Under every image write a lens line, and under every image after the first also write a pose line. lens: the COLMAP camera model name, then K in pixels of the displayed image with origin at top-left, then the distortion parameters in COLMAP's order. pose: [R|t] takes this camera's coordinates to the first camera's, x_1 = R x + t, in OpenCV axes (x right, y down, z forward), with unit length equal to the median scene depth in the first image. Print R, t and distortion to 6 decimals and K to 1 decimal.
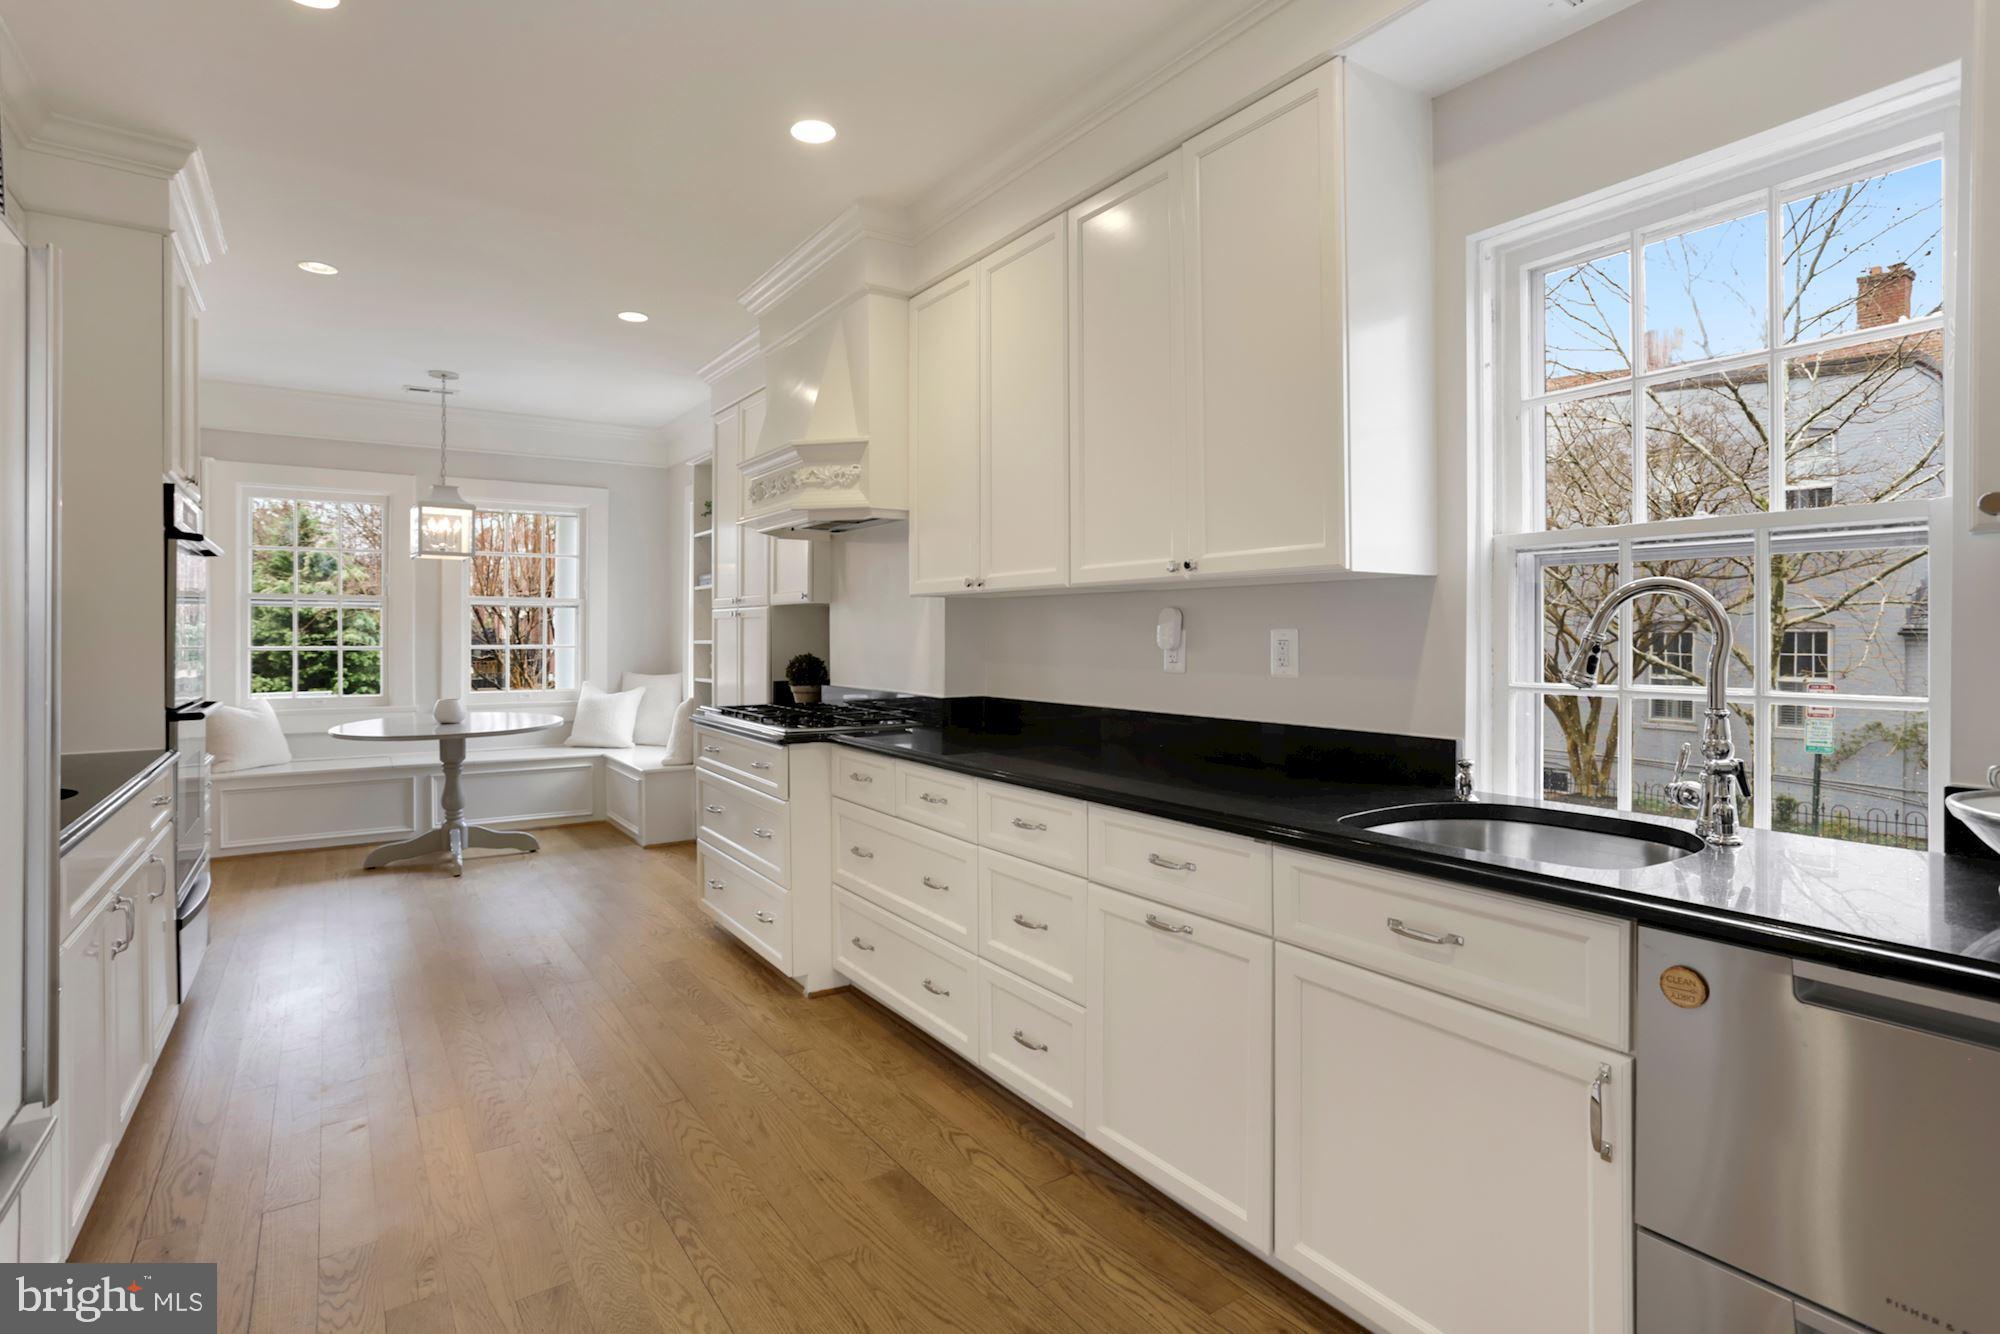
lens RADIAL K [[990.5, 0, 1006.8], [0, 990.5, 644.4], [0, 0, 1]] dist [-0.002612, 0.002075]
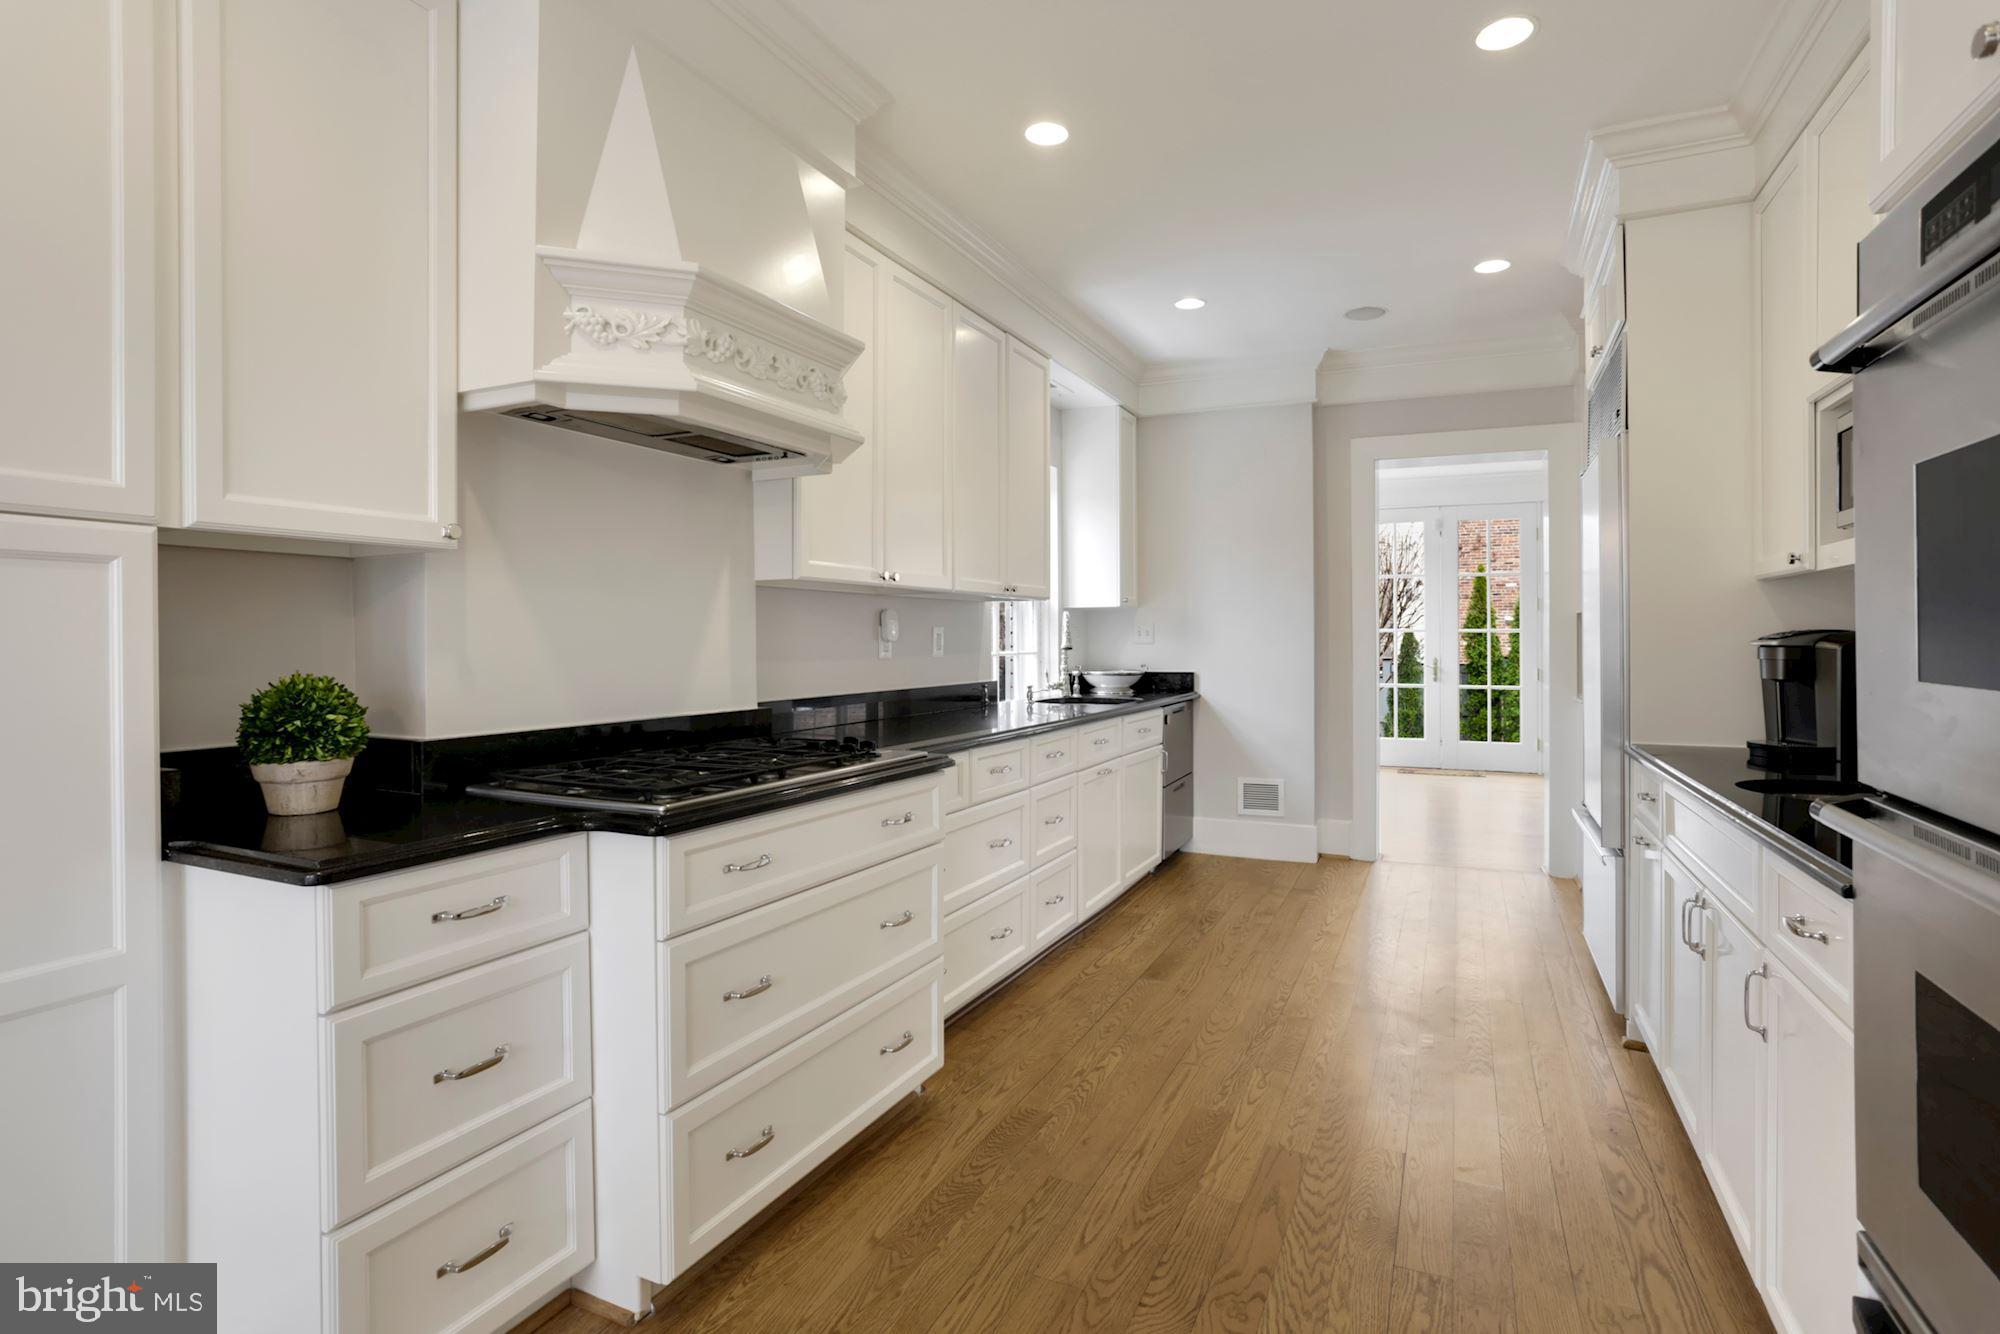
lens RADIAL K [[990.5, 0, 1002.8], [0, 990.5, 650.3], [0, 0, 1]] dist [-0.002612, 0.002075]
pose [[-0.511128, -0.004276, 0.859494, -1.205118], [0.004658, 0.999959, 0.007745, 0.010883], [-0.859492, 0.007963, -0.511087, 1.805036]]
